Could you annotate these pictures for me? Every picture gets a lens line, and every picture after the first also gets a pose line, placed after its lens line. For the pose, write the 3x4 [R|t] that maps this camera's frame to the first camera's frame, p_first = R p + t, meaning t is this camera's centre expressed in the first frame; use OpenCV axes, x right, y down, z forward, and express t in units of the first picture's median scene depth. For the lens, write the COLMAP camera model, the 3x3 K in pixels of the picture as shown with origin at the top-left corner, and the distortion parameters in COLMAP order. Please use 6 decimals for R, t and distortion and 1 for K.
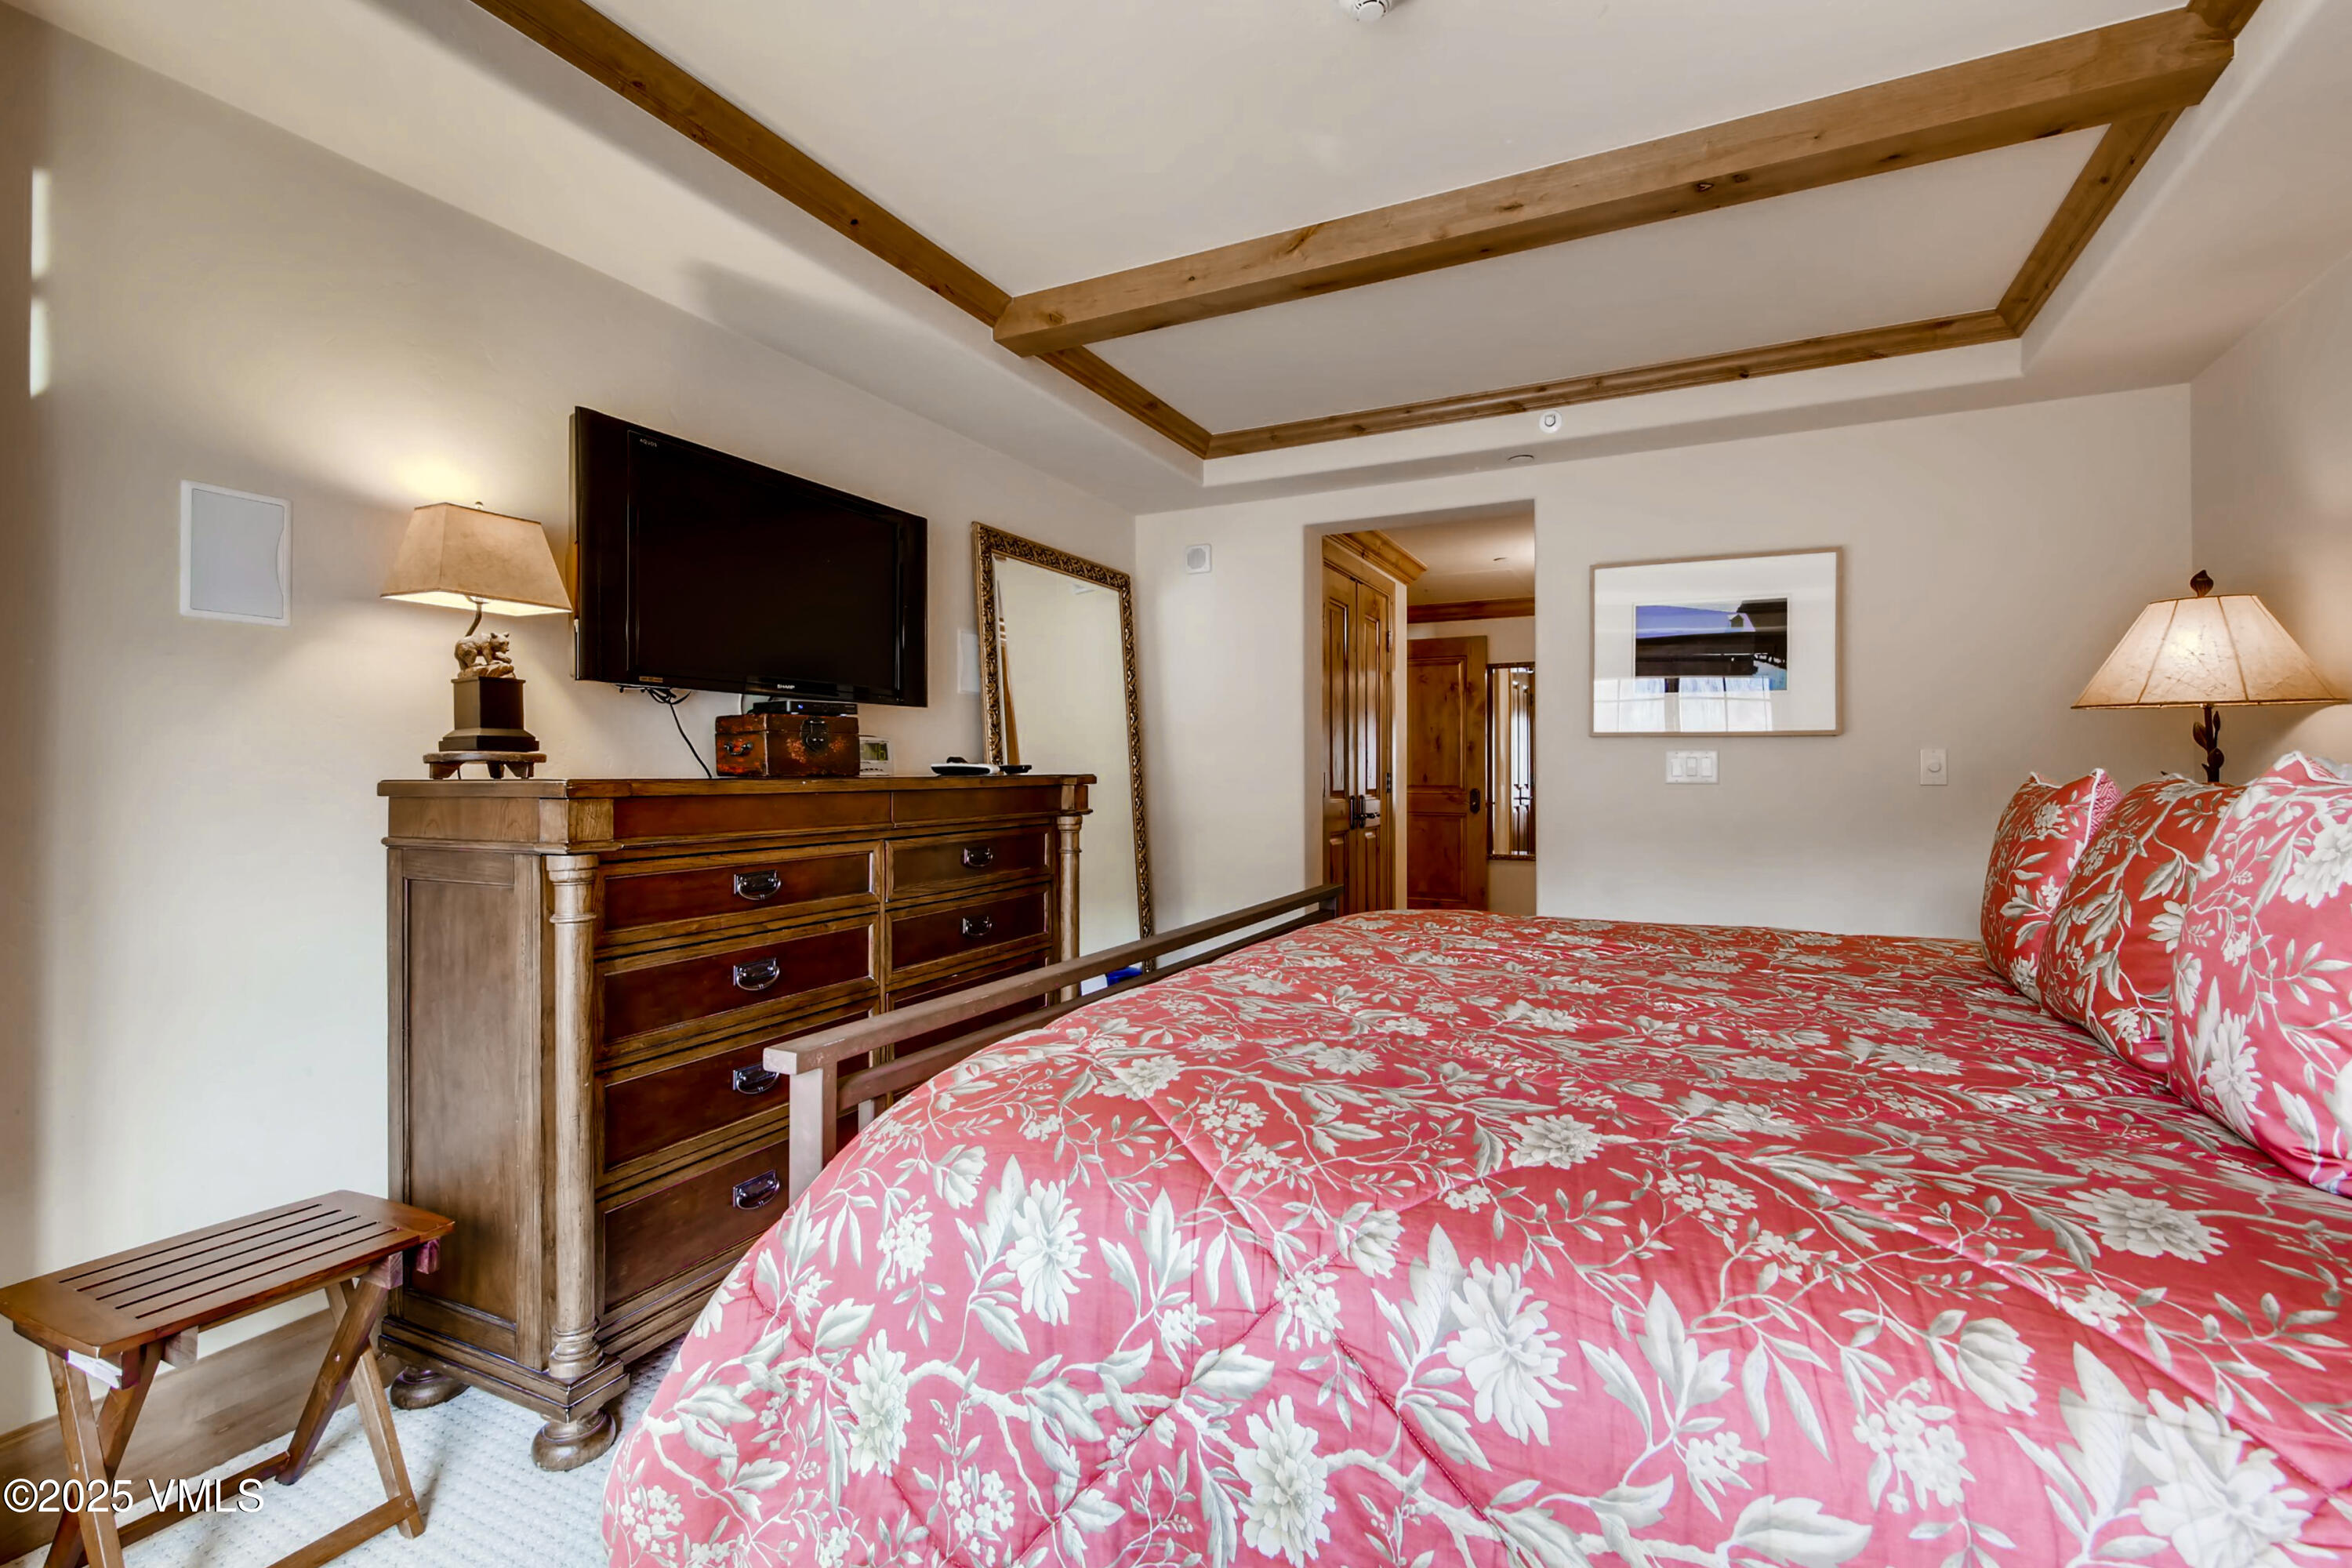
lens RADIAL K [[1072.1, 0, 1175.9], [0, 1072.1, 774.8], [0, 0, 1]] dist [0.003240, -0.000485]
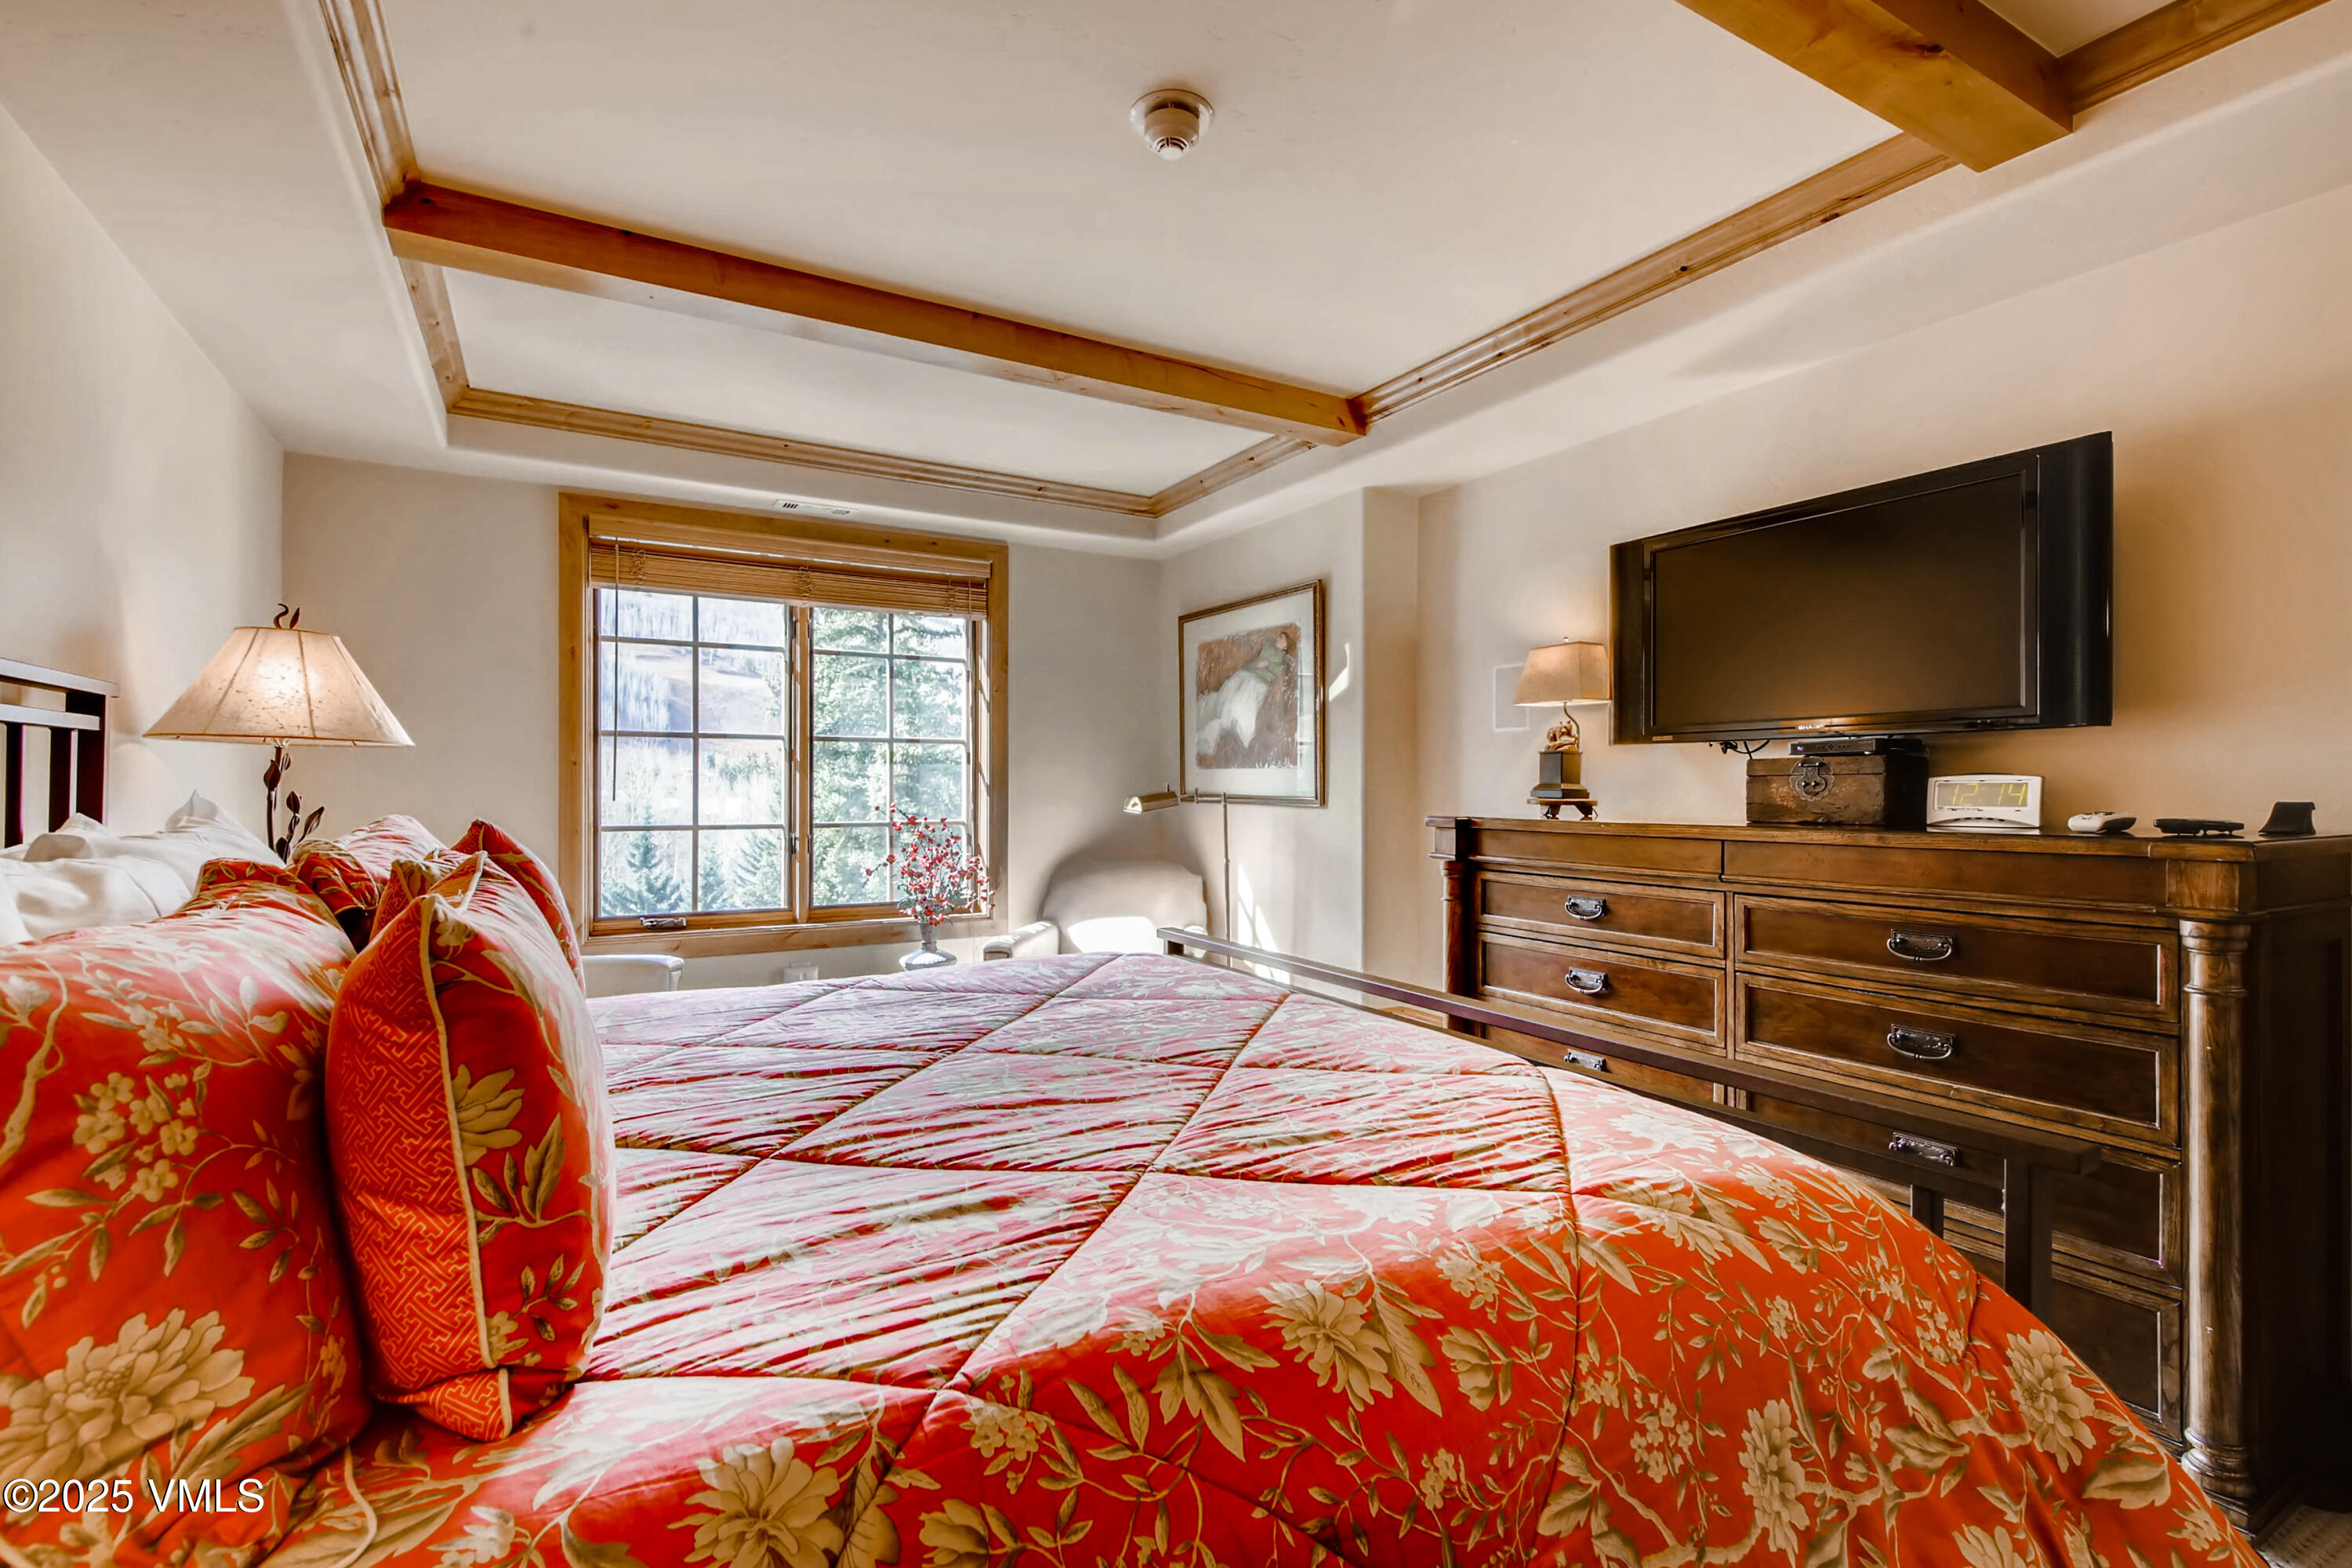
lens RADIAL K [[1072.1, 0, 1171.7], [0, 1072.1, 787.1], [0, 0, 1]] dist [0.003240, -0.000485]
pose [[-0.555786, -0.006180, -0.831303, 0.890301], [-0.006211, 0.999975, -0.003282, -0.030519], [0.831302, 0.003339, -0.555810, 1.292253]]
